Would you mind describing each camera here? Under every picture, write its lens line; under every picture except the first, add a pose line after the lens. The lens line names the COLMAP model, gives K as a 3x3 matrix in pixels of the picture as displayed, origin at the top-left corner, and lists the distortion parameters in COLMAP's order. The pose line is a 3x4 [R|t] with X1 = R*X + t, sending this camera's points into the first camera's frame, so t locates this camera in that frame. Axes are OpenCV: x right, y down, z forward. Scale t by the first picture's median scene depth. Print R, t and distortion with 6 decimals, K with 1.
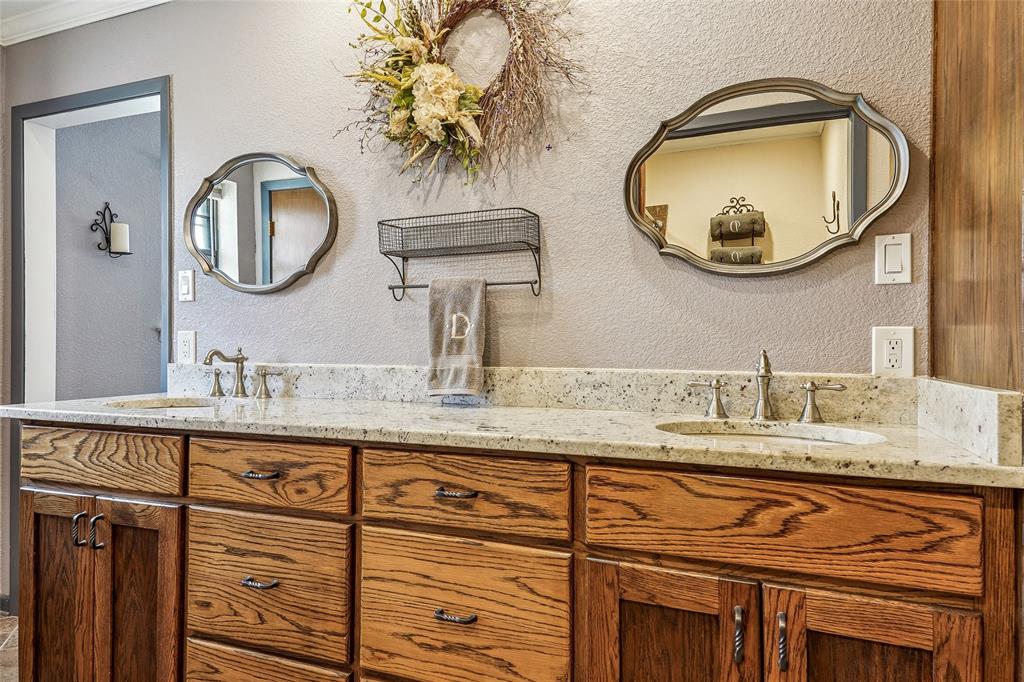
lens RADIAL K [[620.9, 0, 509.5], [0, 620.9, 342.3], [0, 0, 1]] dist [0.028229, -0.005128]
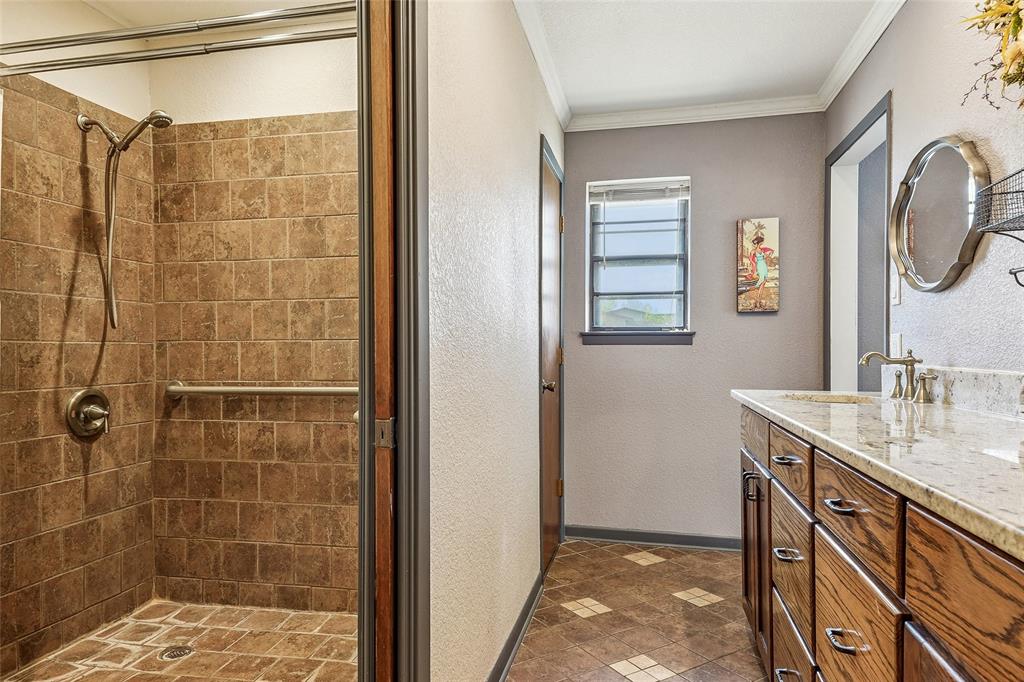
lens RADIAL K [[620.9, 0, 509.7], [0, 620.9, 346.7], [0, 0, 1]] dist [0.028229, -0.005128]
pose [[0.192125, -0.008103, -0.981337, 0.468962], [0.008882, 0.999939, -0.006518, 0.005492], [0.981330, -0.007464, 0.192185, 0.224415]]
